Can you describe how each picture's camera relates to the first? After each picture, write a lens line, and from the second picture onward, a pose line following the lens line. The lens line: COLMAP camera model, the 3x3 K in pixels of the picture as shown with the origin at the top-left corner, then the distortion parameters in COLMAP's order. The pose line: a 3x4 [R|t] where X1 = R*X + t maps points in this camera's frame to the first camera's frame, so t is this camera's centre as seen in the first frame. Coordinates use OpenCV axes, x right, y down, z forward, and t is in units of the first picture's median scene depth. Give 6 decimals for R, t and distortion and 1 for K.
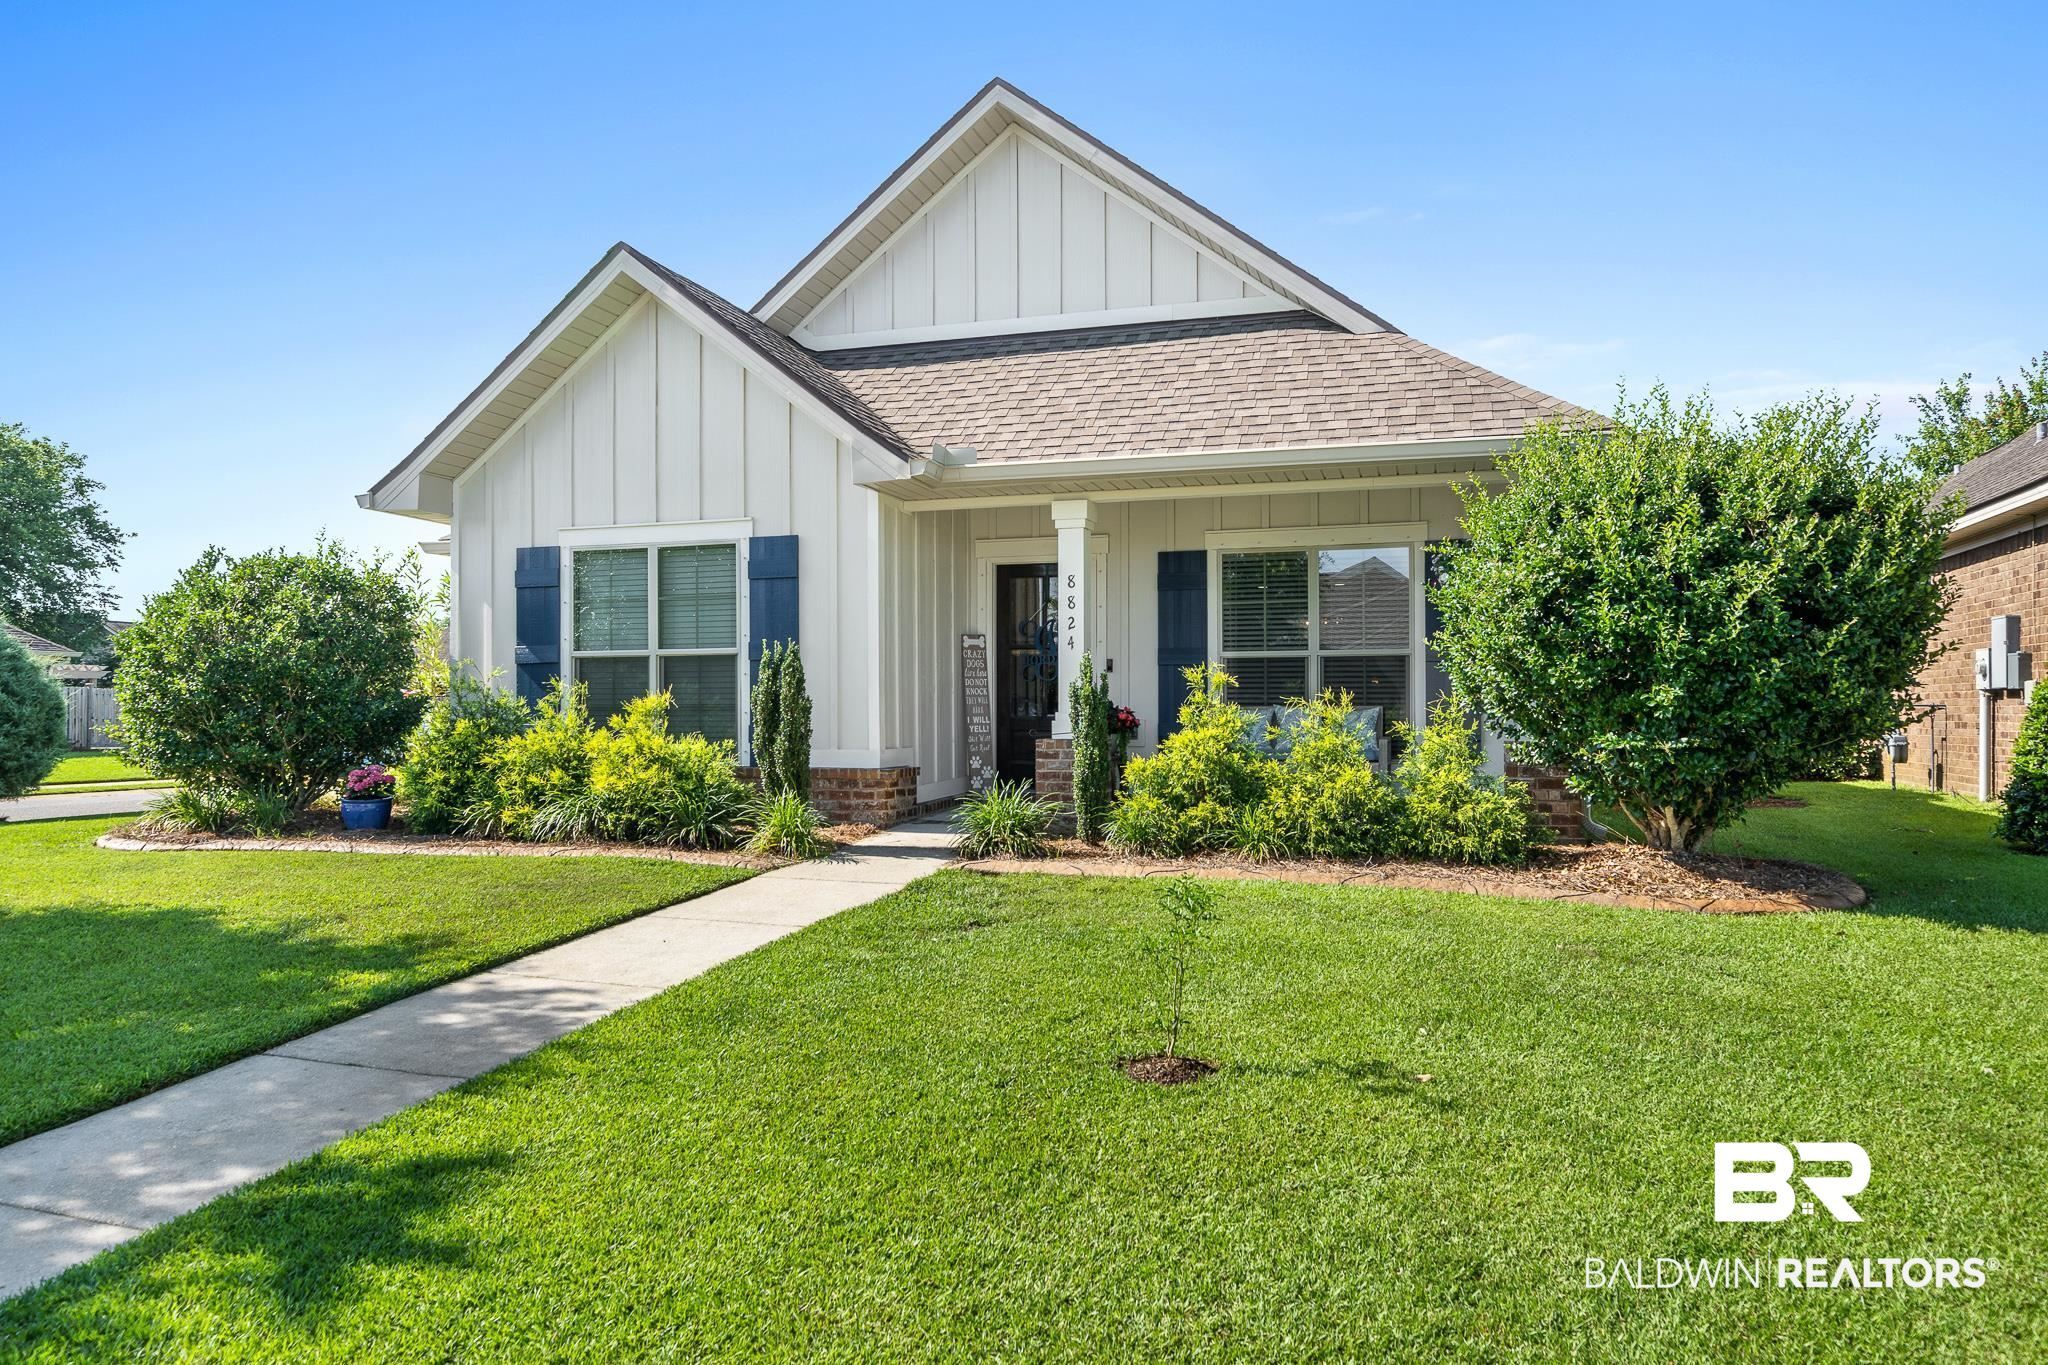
lens RADIAL K [[1382.5, 0, 1026.2], [0, 1382.5, 687.8], [0, 0, 1]] dist [-0.003108, -0.002303]
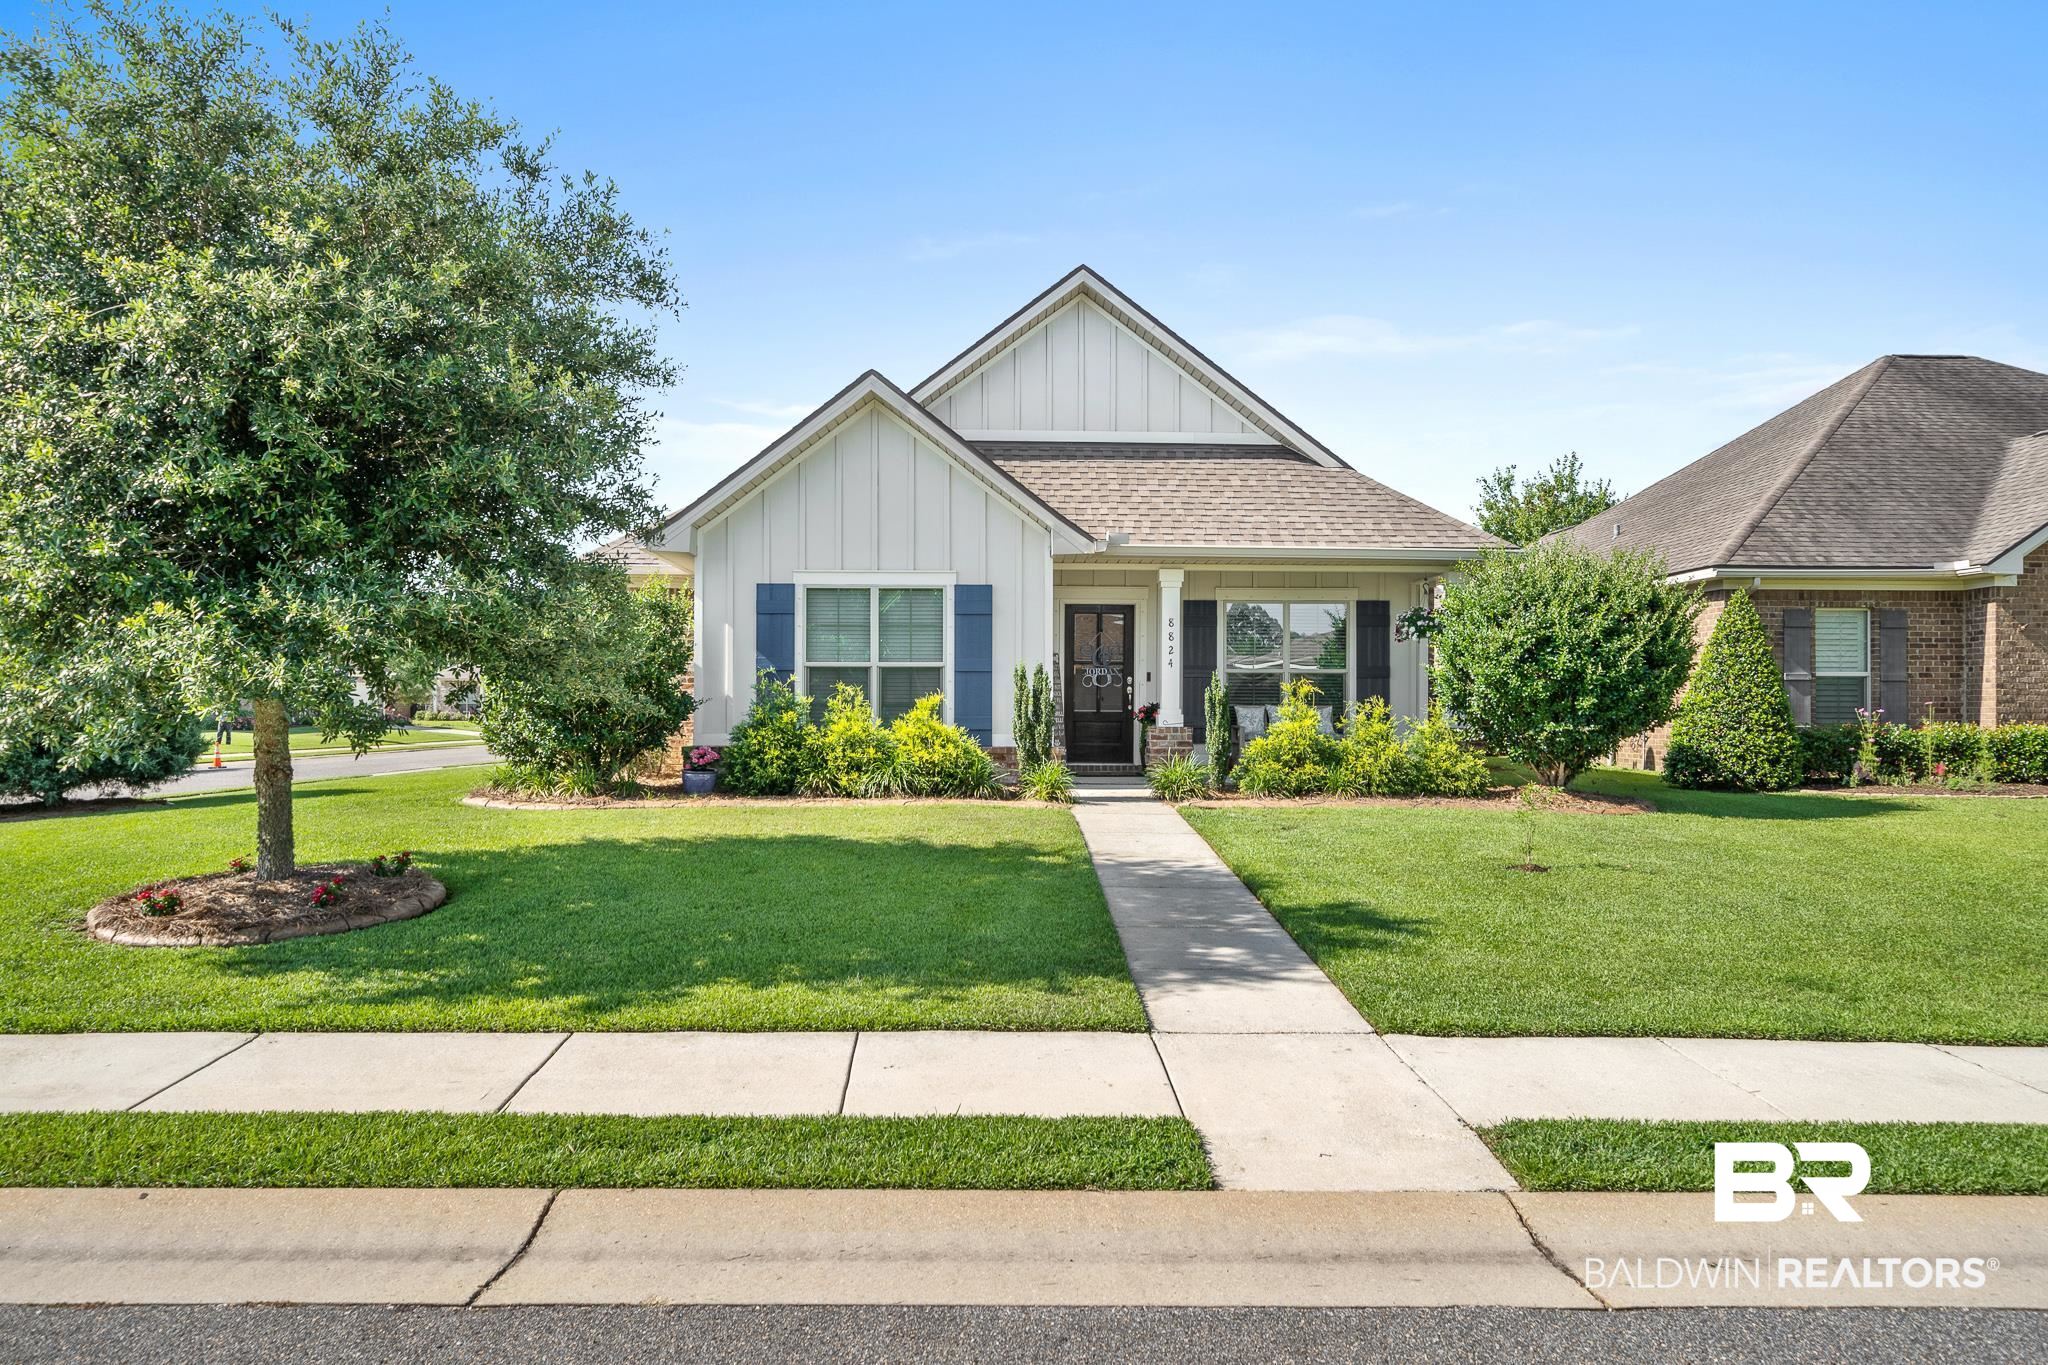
lens RADIAL K [[1382.5, 0, 1029.7], [0, 1382.5, 686.4], [0, 0, 1]] dist [-0.003108, -0.002303]
pose [[0.942581, 0.010143, 0.333824, -0.636997], [-0.011050, 0.999939, 0.000819, -0.006891], [-0.333796, -0.004461, 0.942635, -0.385318]]
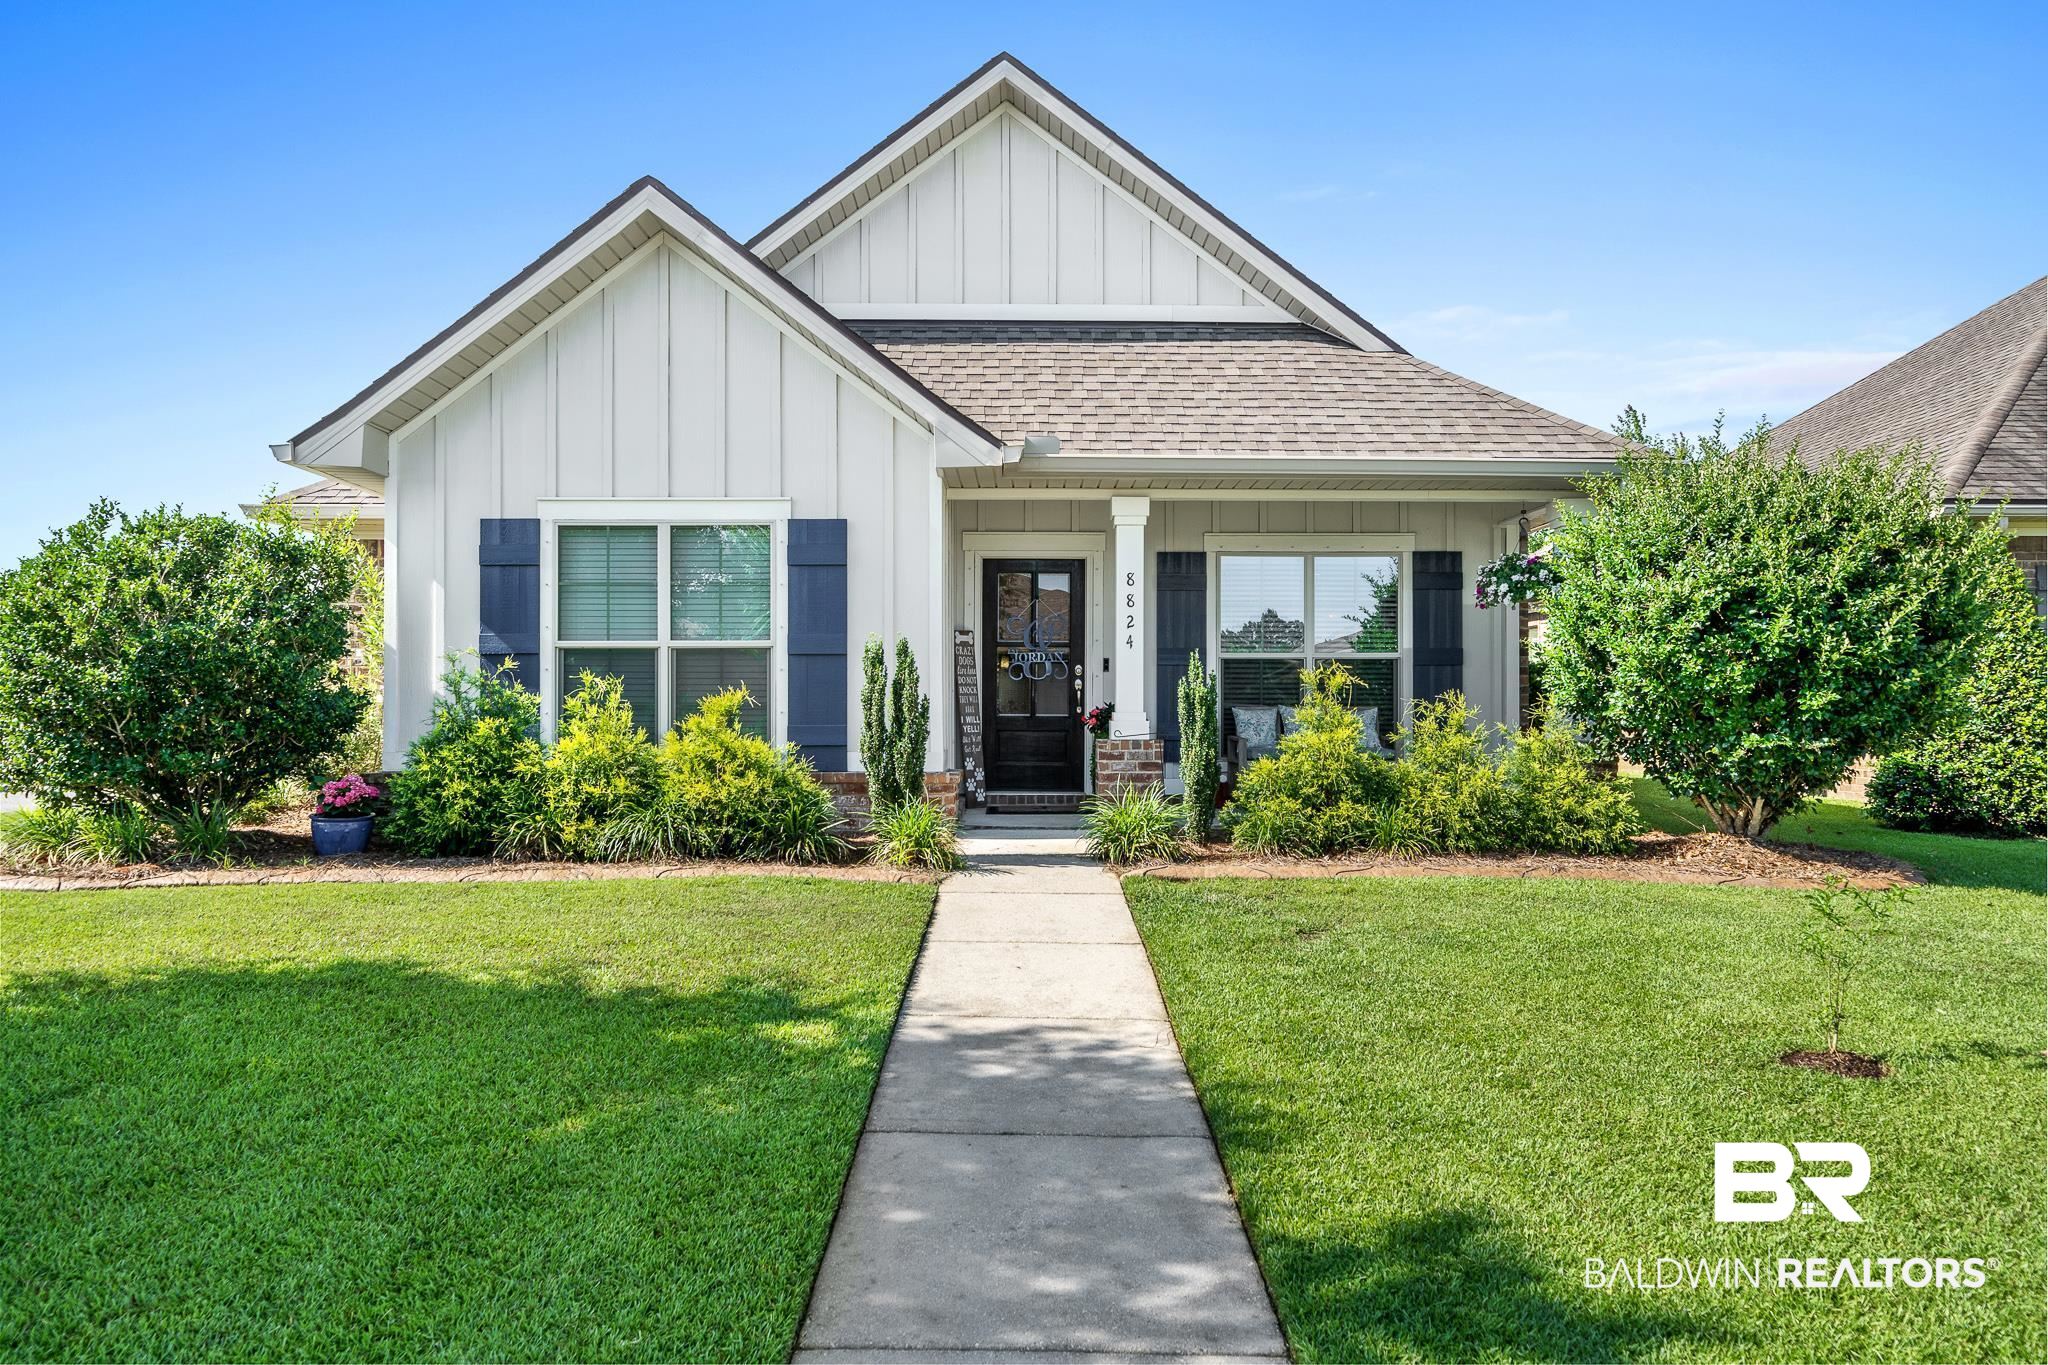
lens RADIAL K [[1382.5, 0, 1027.4], [0, 1382.5, 692.4], [0, 0, 1]] dist [-0.003108, -0.002303]
pose [[0.949347, 0.006769, 0.314158, -0.356151], [-0.008410, 0.999957, 0.003866, 0.000129], [-0.314118, -0.006312, 0.949363, 0.092968]]
